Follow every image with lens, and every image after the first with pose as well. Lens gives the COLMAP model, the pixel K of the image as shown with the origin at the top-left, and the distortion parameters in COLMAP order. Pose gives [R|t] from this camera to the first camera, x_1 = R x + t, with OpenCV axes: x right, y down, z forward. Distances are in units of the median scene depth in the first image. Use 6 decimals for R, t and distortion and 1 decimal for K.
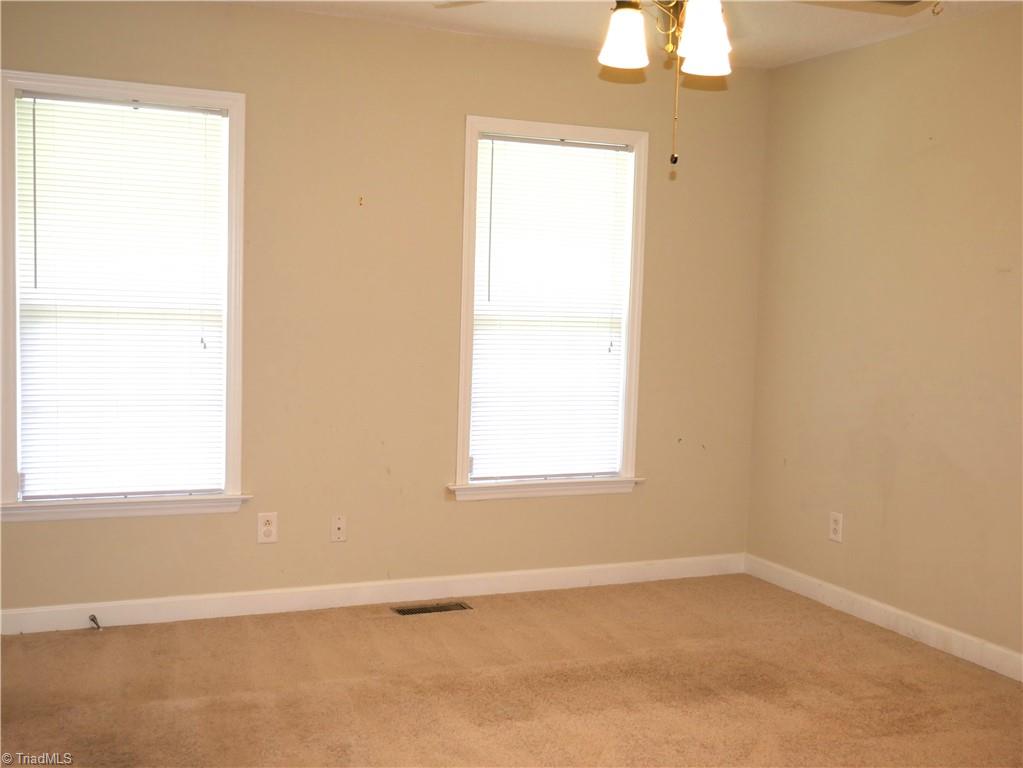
lens RADIAL K [[1145.9, 0, 510.0], [0, 1145.9, 383.6], [0, 0, 1]] dist [0.006287, 0.000000]
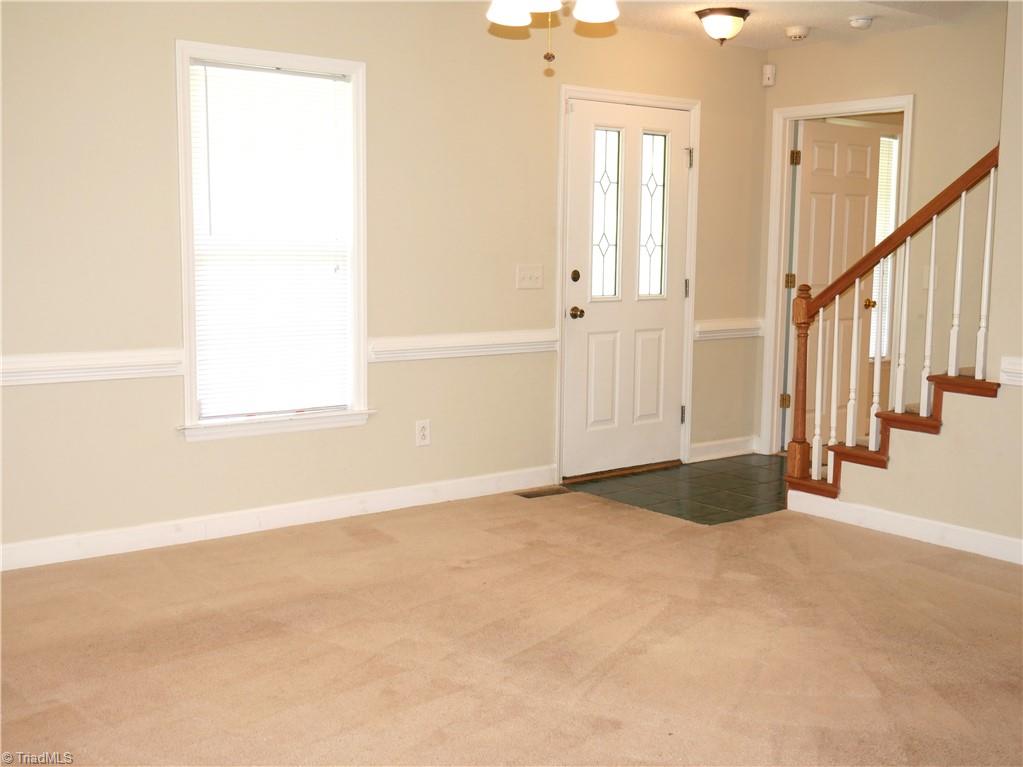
lens RADIAL K [[1145.9, 0, 507.8], [0, 1145.9, 382.8], [0, 0, 1]] dist [0.006287, 0.000000]
pose [[0.968946, -0.044824, 0.243177, -0.015138], [0.030624, 0.997615, 0.061867, 0.000049], [-0.245370, -0.052498, 0.968007, -0.006614]]
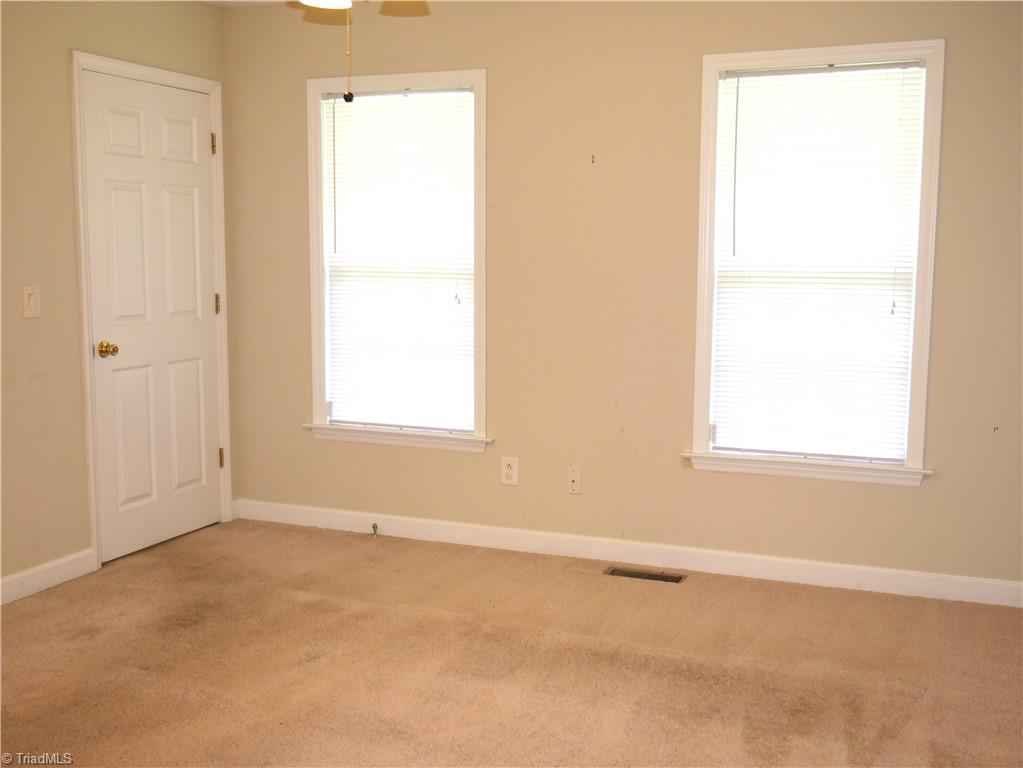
lens RADIAL K [[1145.9, 0, 508.6], [0, 1145.9, 378.6], [0, 0, 1]] dist [0.006287, 0.000000]
pose [[0.687350, 0.055525, -0.724201, 0.541307], [-0.039014, 0.998457, 0.039523, -0.003432], [0.725278, 0.001088, 0.688456, 0.247821]]
